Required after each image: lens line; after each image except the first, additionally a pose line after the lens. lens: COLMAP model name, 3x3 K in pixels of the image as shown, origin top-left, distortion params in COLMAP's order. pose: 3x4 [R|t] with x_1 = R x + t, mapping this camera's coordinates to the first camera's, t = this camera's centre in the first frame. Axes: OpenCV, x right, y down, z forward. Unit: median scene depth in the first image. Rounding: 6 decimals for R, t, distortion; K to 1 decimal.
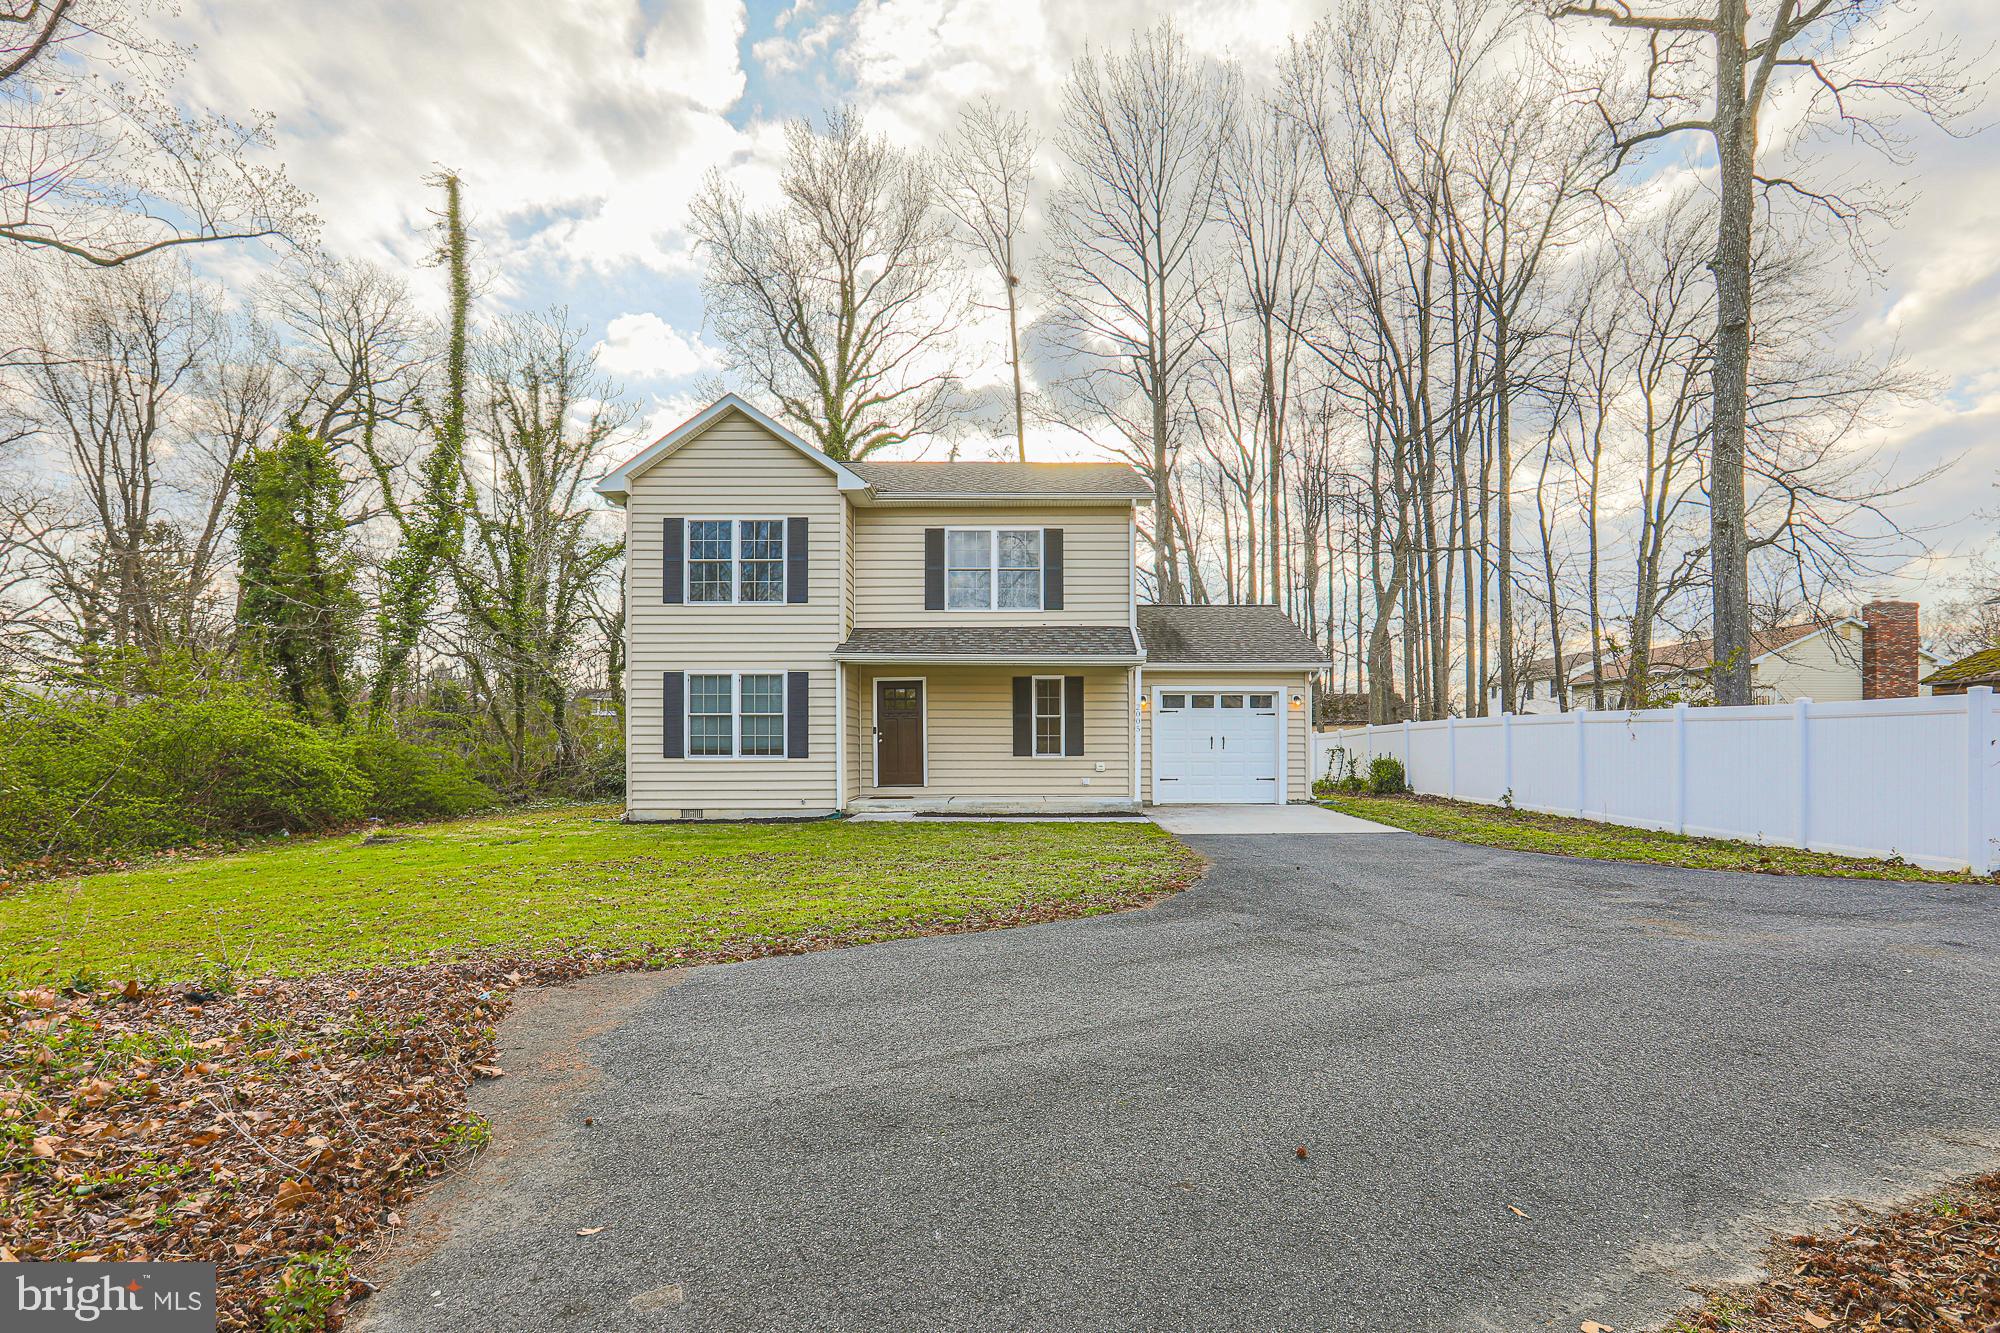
lens RADIAL K [[990.7, 0, 1029.8], [0, 990.7, 753.8], [0, 0, 1]] dist [-0.059282, 0.031042]
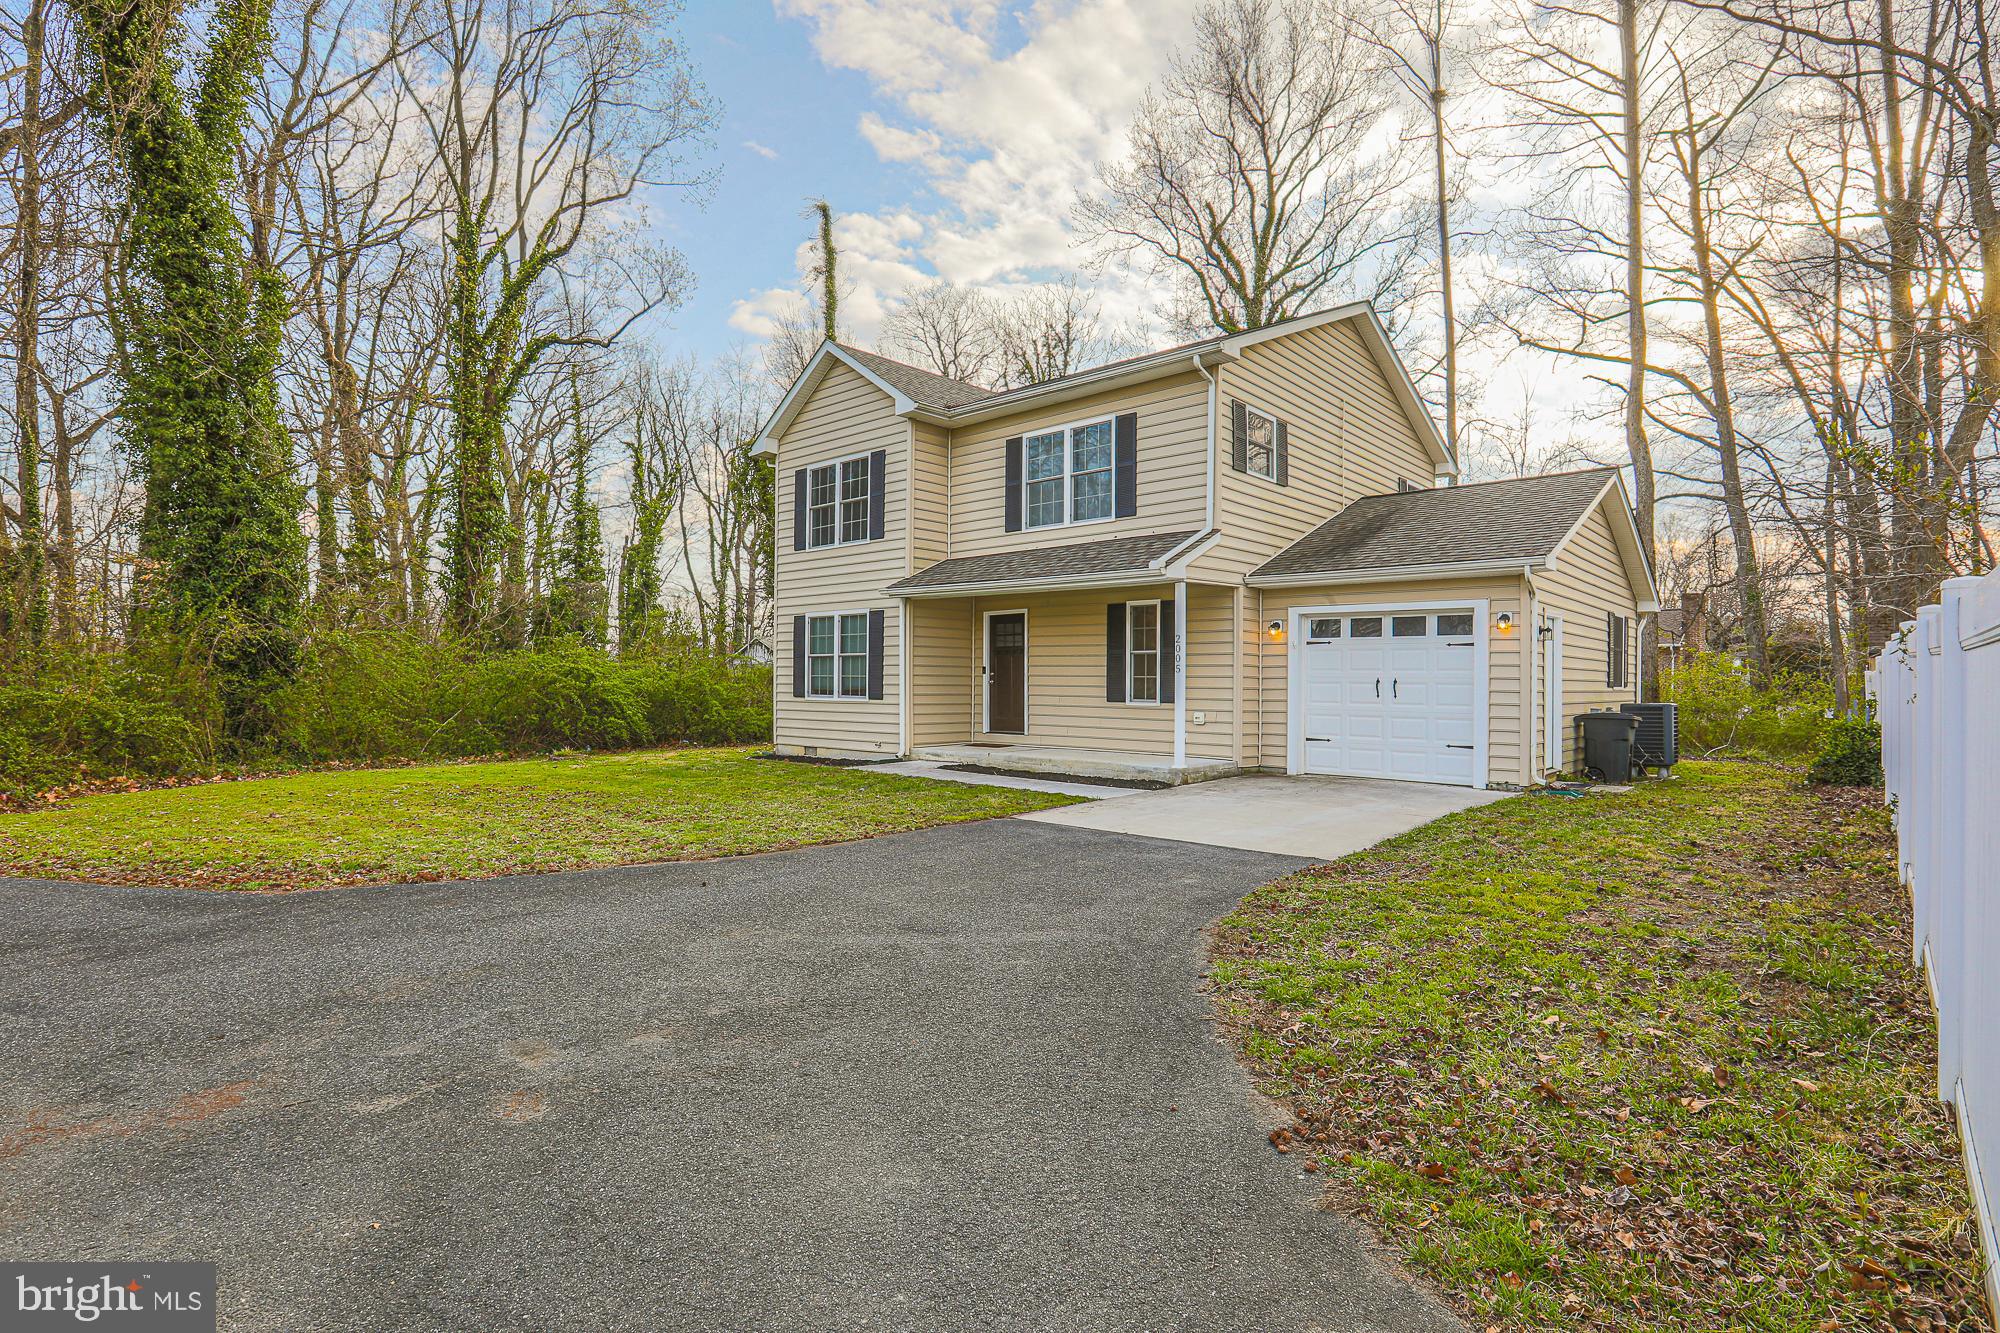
lens RADIAL K [[976.3, 0, 995.5], [0, 976.3, 677.7], [0, 0, 1]] dist [-0.026547, 0.001310]
pose [[0.725998, 0.004791, -0.687680, 0.482563], [-0.011439, 0.999922, -0.005109, -0.012911], [0.687602, 0.011575, 0.725996, 0.367449]]
